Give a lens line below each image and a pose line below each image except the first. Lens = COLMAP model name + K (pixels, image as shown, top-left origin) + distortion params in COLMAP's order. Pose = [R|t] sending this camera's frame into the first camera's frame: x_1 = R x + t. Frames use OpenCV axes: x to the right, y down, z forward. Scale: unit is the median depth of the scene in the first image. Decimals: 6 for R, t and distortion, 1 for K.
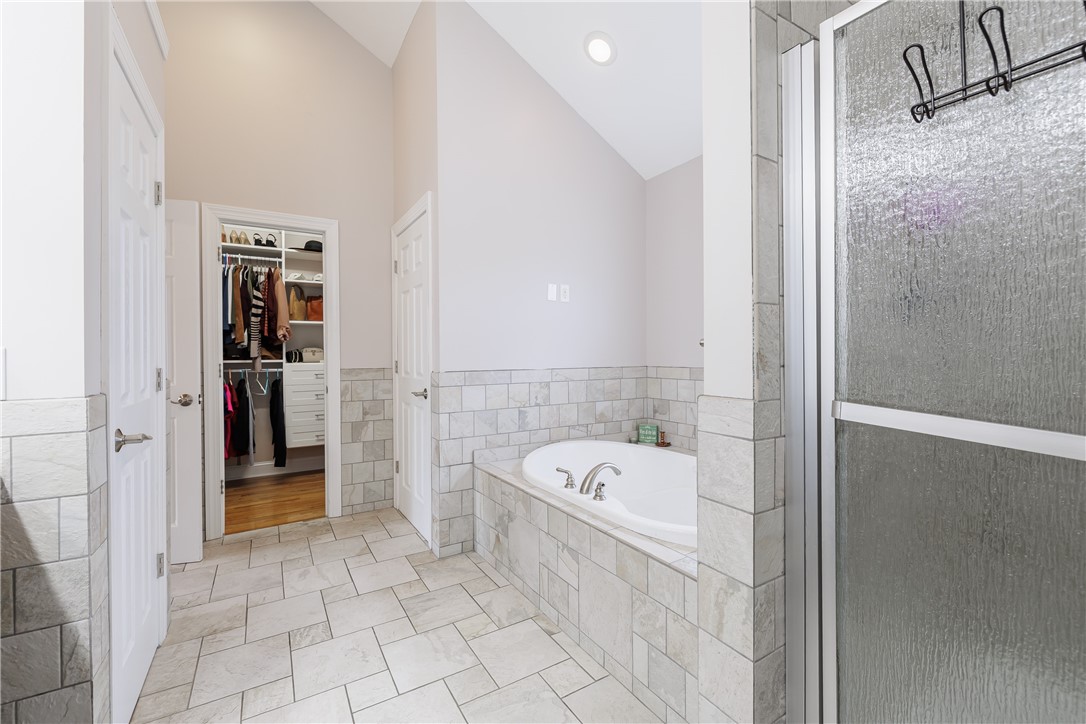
lens RADIAL K [[460.7, 0, 542.7], [0, 460.7, 357.7], [0, 0, 1]] dist [0.012382, 0.000139]
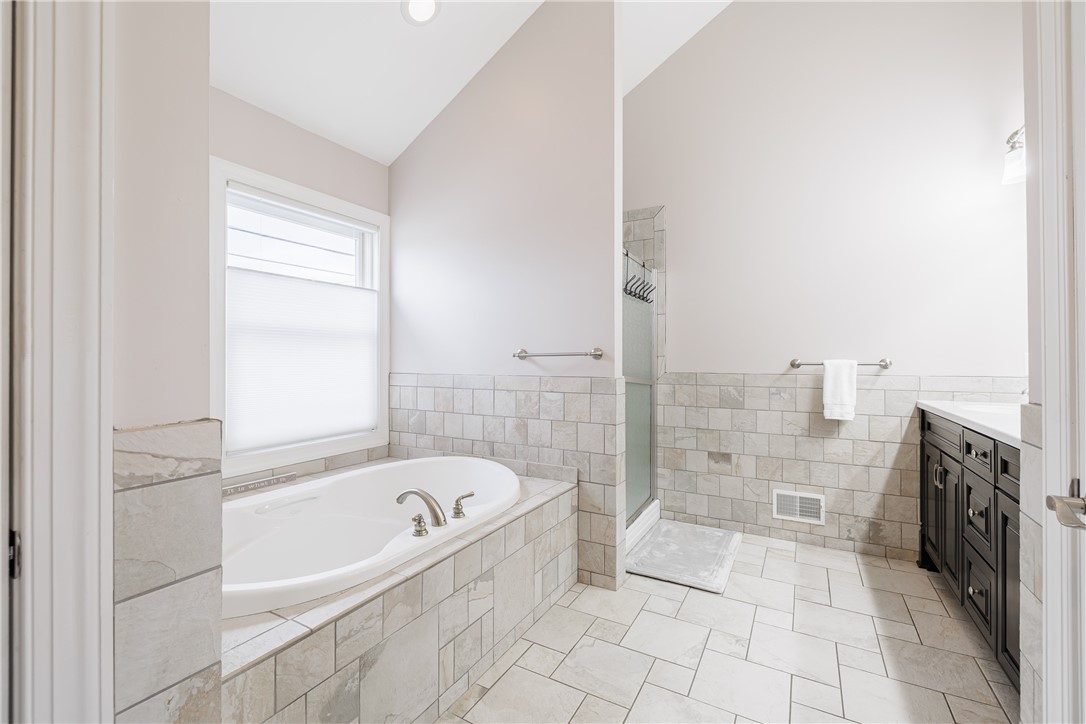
lens RADIAL K [[460.7, 0, 541.7], [0, 460.7, 359.8], [0, 0, 1]] dist [0.012382, 0.000139]
pose [[-0.482378, 0.003101, 0.875958, -0.774487], [0.003599, 0.999992, -0.001558, -0.002788], [-0.875956, 0.002401, -0.482386, 1.316589]]
